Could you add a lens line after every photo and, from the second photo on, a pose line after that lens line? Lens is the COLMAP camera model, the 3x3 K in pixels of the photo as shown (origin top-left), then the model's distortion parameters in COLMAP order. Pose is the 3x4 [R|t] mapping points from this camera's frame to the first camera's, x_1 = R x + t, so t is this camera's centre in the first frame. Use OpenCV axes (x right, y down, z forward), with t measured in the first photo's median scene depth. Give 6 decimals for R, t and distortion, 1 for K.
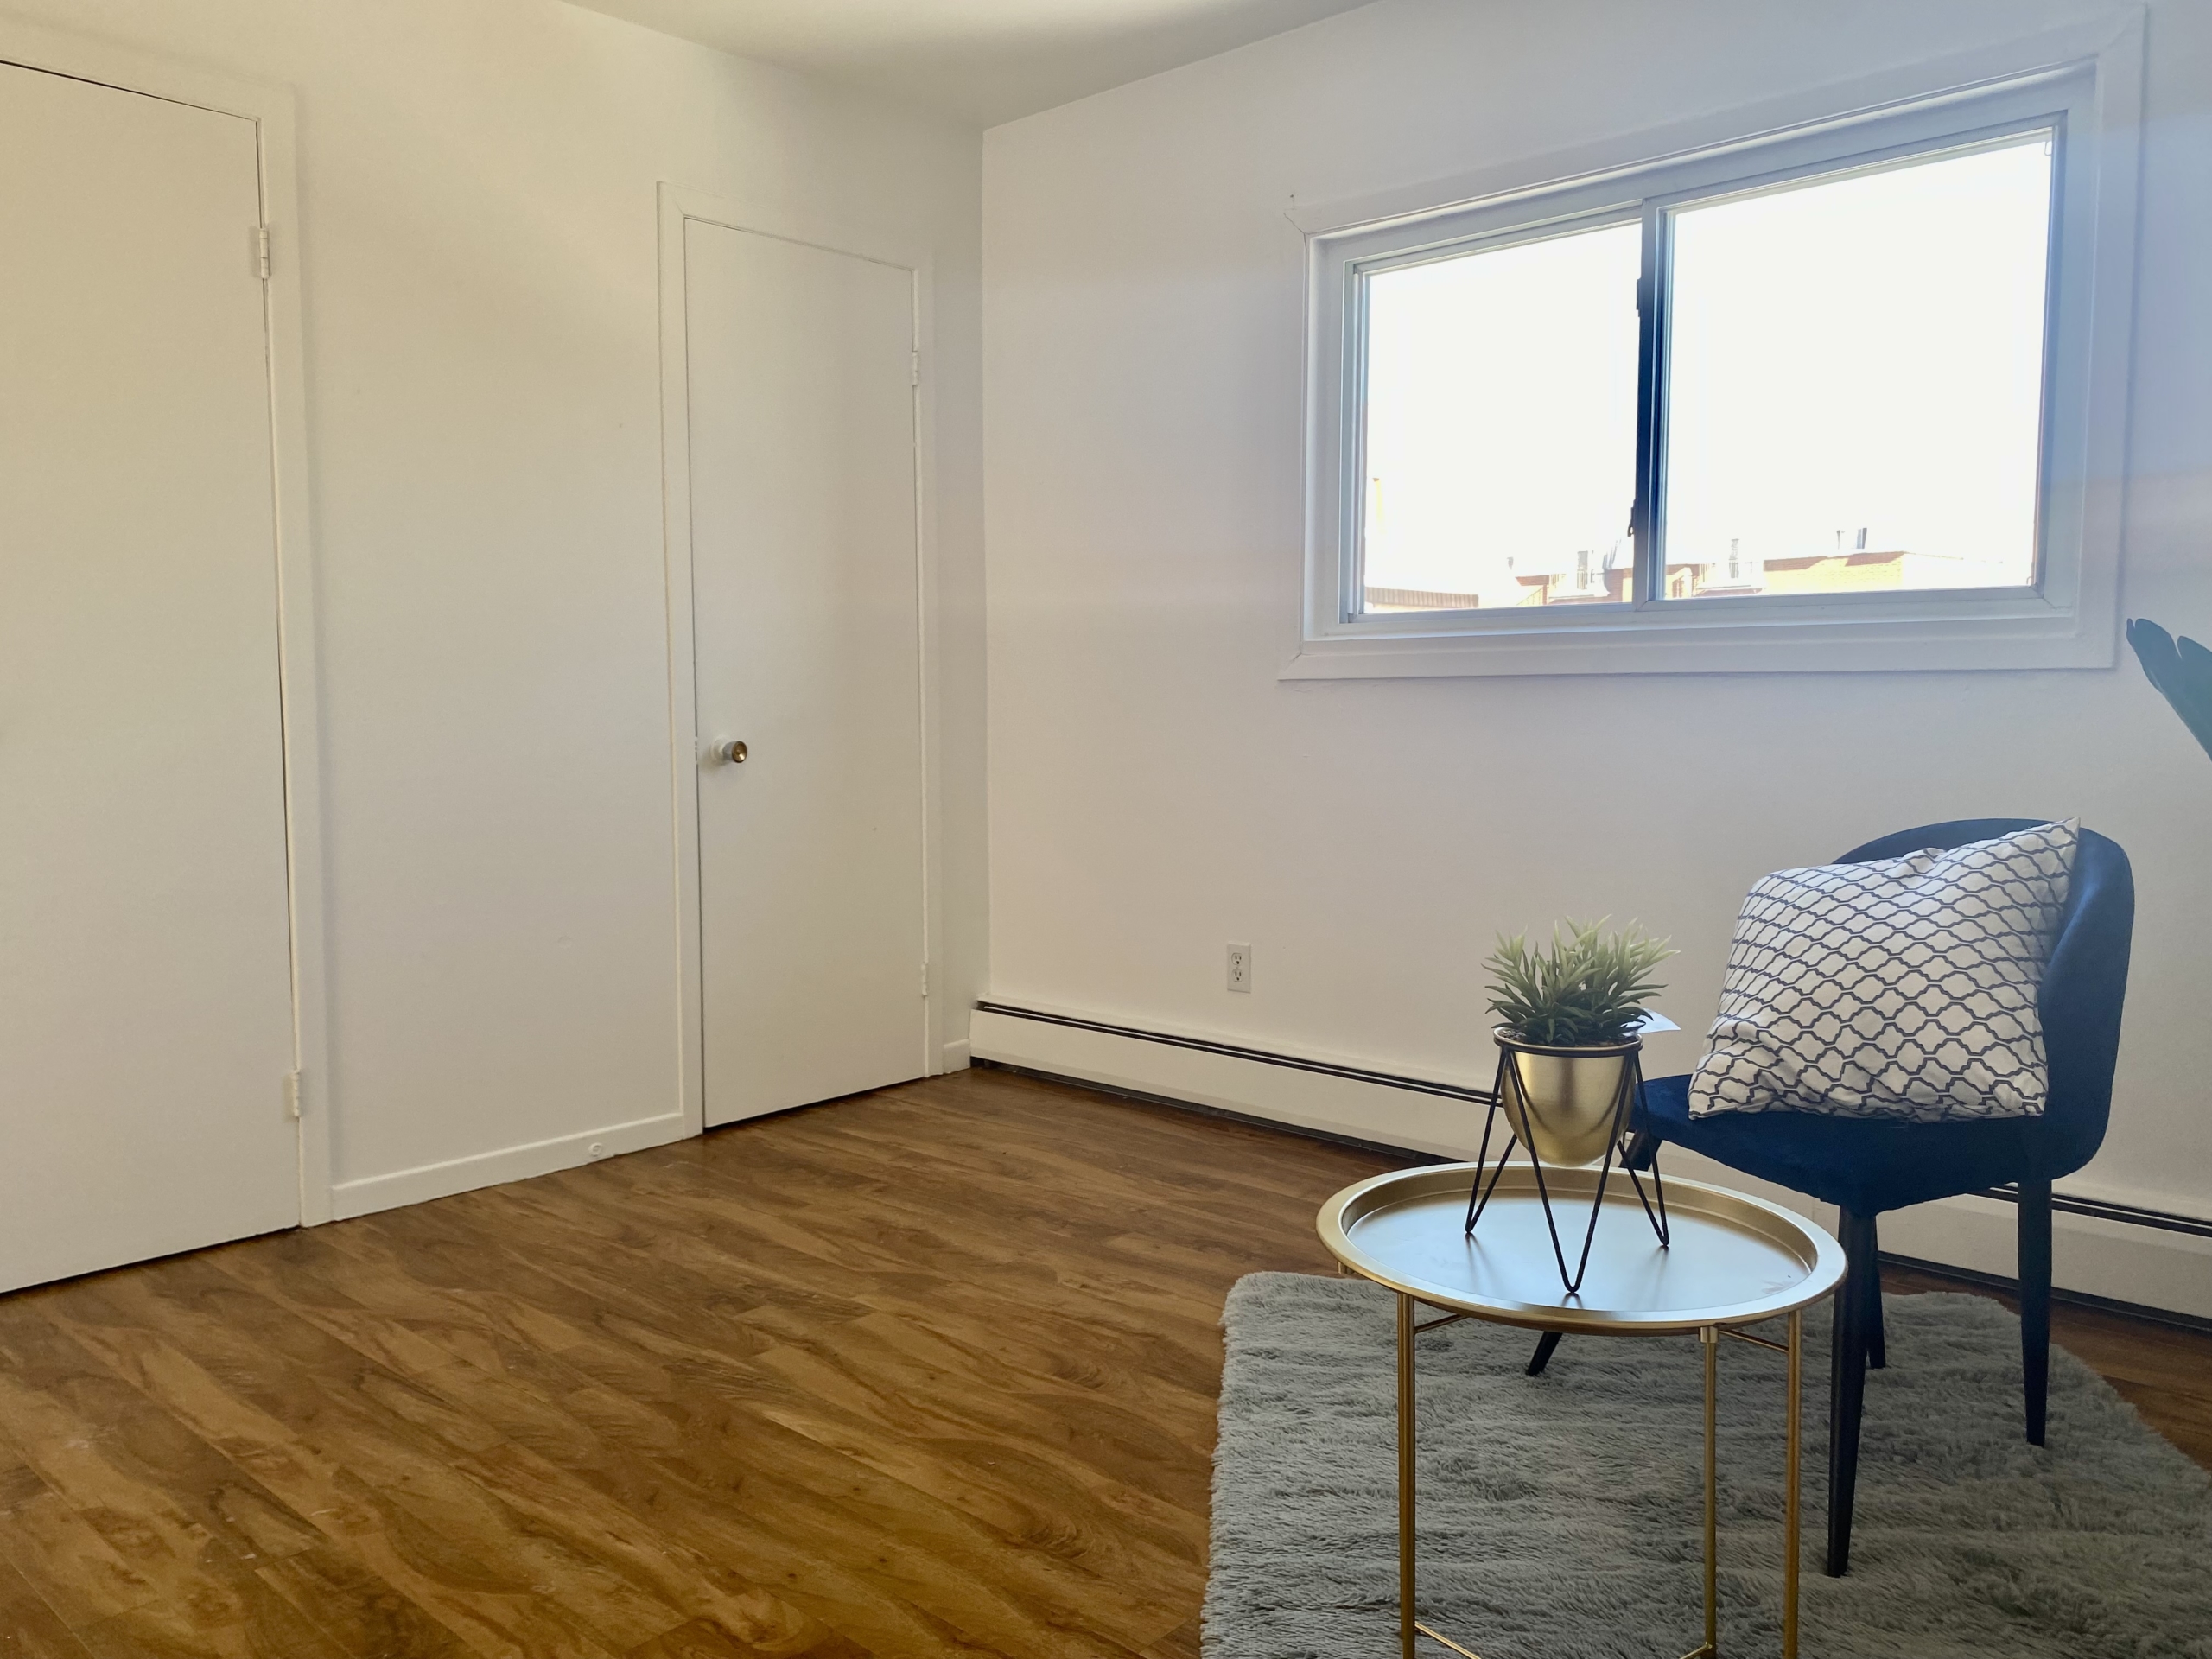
lens RADIAL K [[1681.7, 0, 1090.7], [0, 1681.7, 835.0], [0, 0, 1]] dist [0.017549, -0.003694]
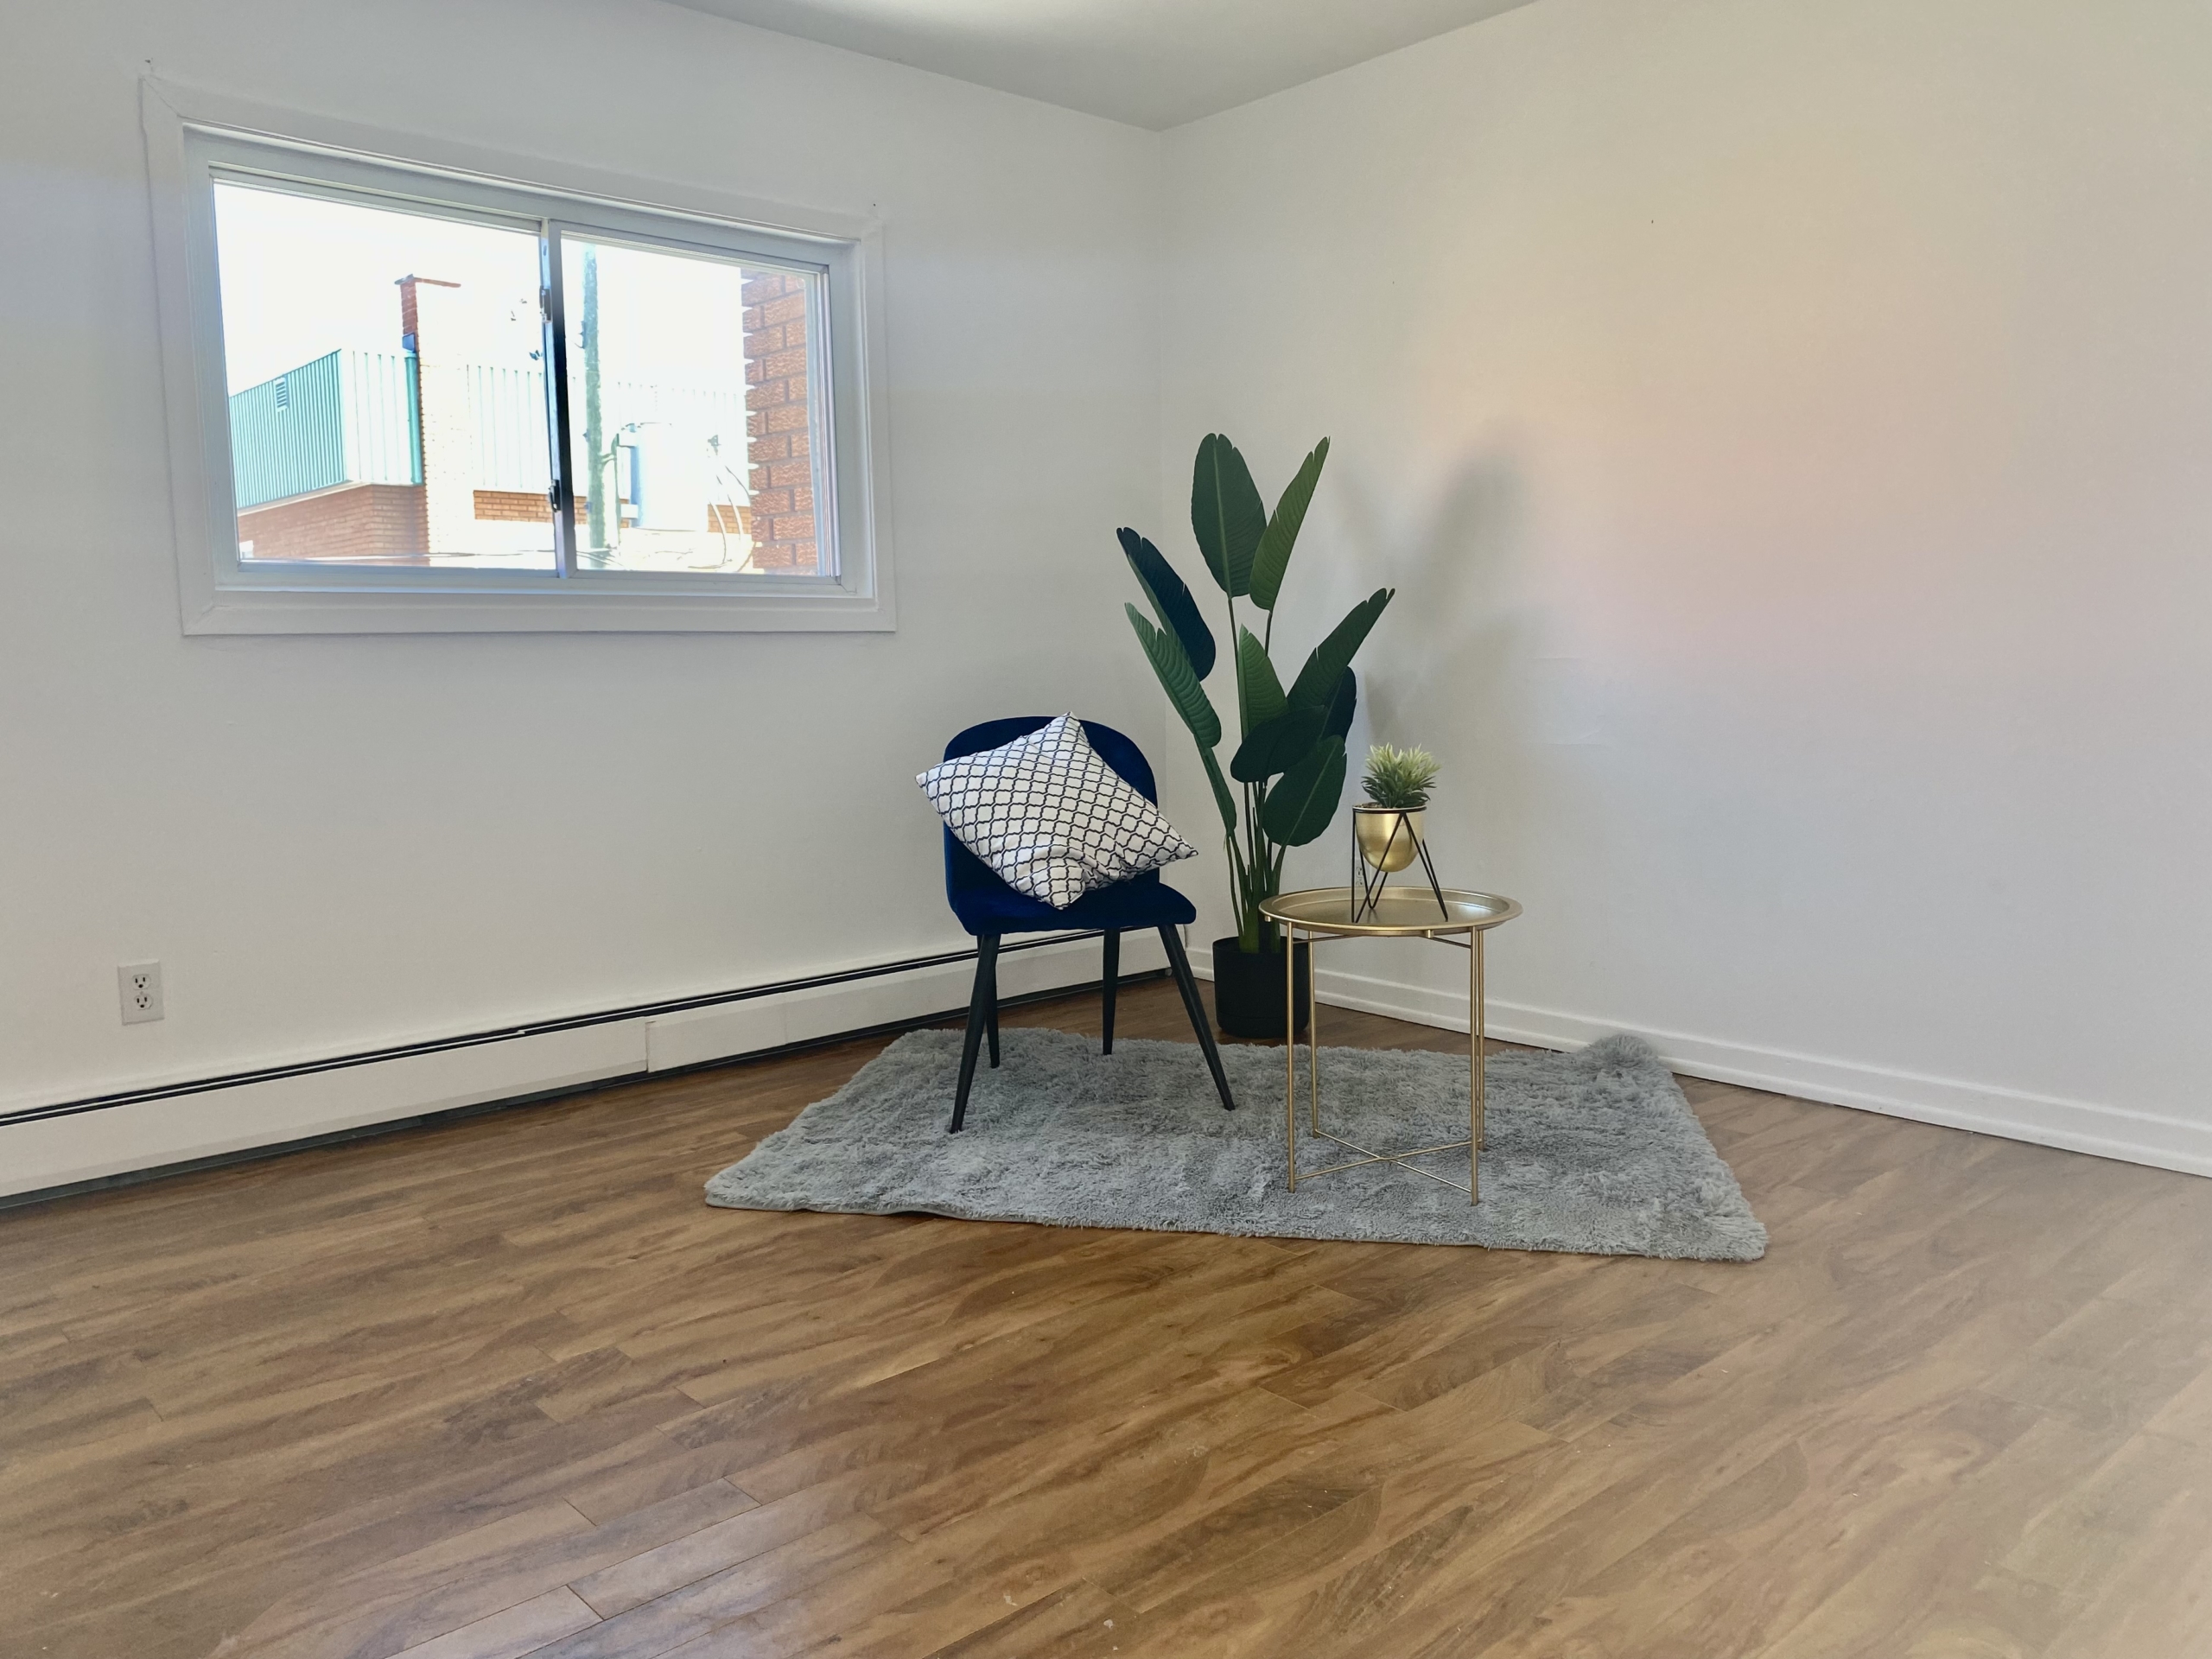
lens RADIAL K [[1681.7, 0, 1090.7], [0, 1681.7, 835.0], [0, 0, 1]] dist [0.017549, -0.003694]
pose [[0.095540, -0.102044, 0.990181, -0.982259], [0.105181, 0.990198, 0.091897, -0.033905], [-0.989853, 0.095368, 0.105336, 0.669221]]
